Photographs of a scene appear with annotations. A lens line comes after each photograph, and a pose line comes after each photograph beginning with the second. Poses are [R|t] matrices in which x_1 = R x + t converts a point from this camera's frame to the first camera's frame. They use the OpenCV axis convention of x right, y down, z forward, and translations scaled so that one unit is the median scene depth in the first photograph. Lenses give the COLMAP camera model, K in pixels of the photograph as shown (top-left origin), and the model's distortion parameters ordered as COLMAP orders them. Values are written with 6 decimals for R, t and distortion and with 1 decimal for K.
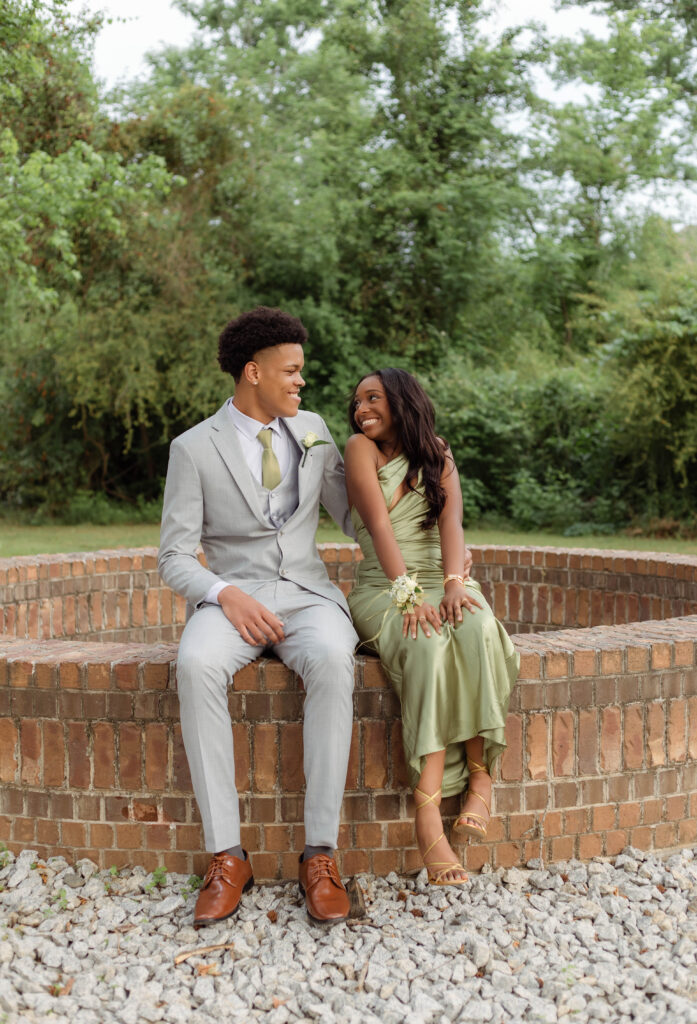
lens RADIAL K [[1551.0, 0, 342.6], [0, 1551.0, 499.9], [0, 0, 1]] dist [0.011769, -0.020893]
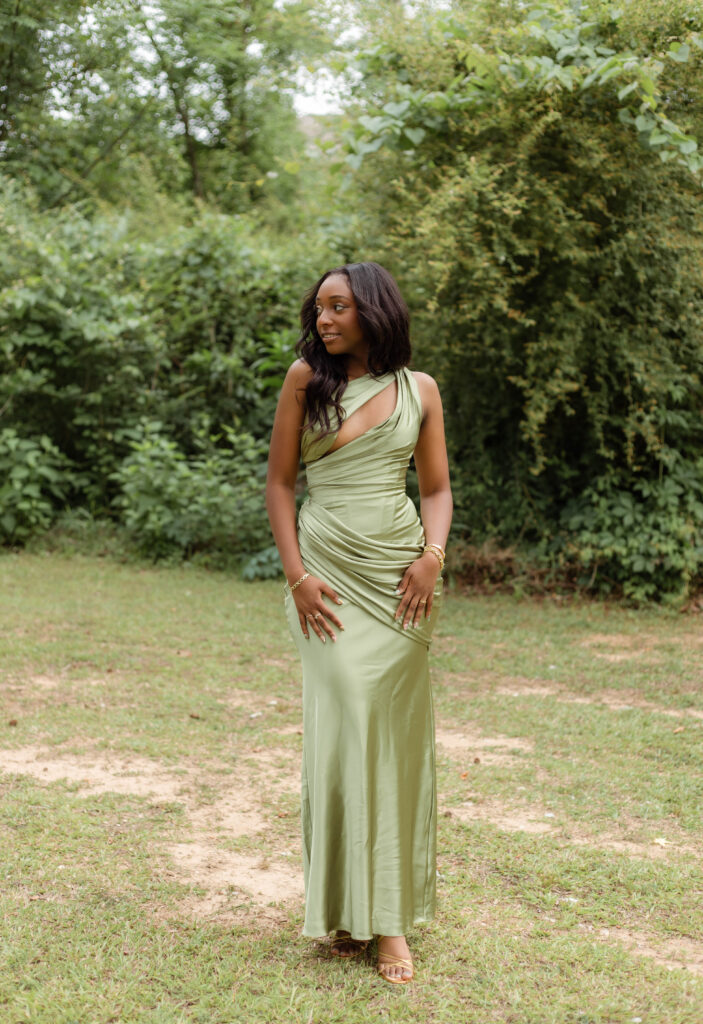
lens RADIAL K [[1553.3, 0, 351.5], [0, 1553.3, 508.5], [0, 0, 1]] dist [0.016439, -0.087634]
pose [[0.966044, -0.010509, 0.258164, 0.162441], [-0.005216, 0.998176, 0.060151, -0.062007], [-0.258325, -0.059455, 0.964227, 1.560935]]
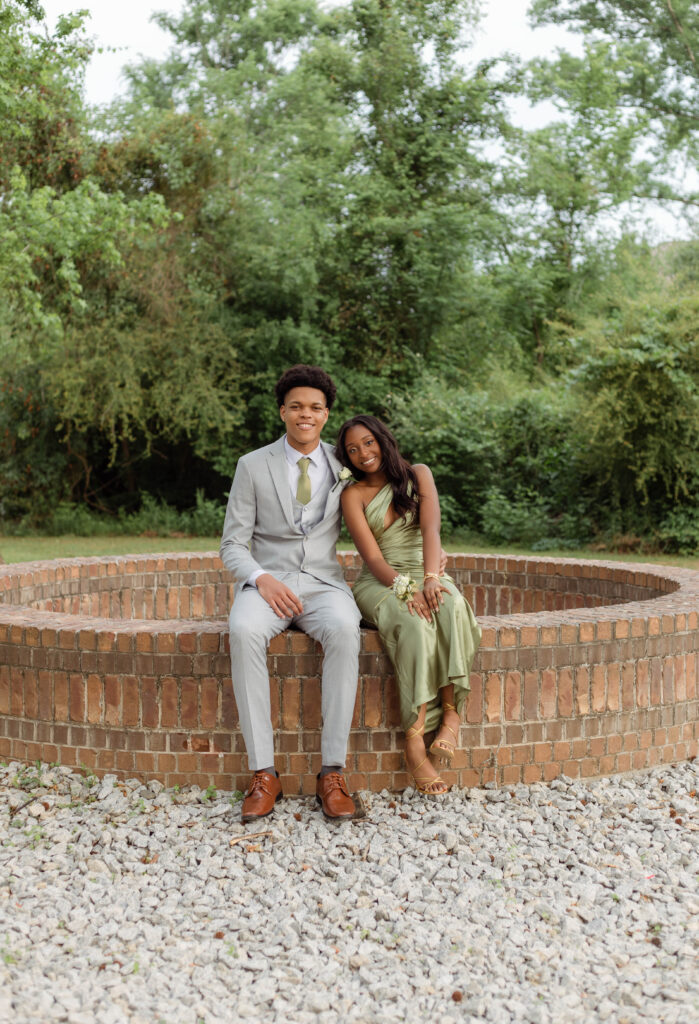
lens RADIAL K [[1594.7, 0, 352.0], [0, 1594.7, 494.4], [0, 0, 1]] dist [0.008603, 0.002169]
pose [[0.999620, 0.010443, 0.025526, -0.018291], [-0.010117, 0.999866, -0.012863, 0.001065], [-0.025657, 0.012600, 0.999591, -0.204850]]
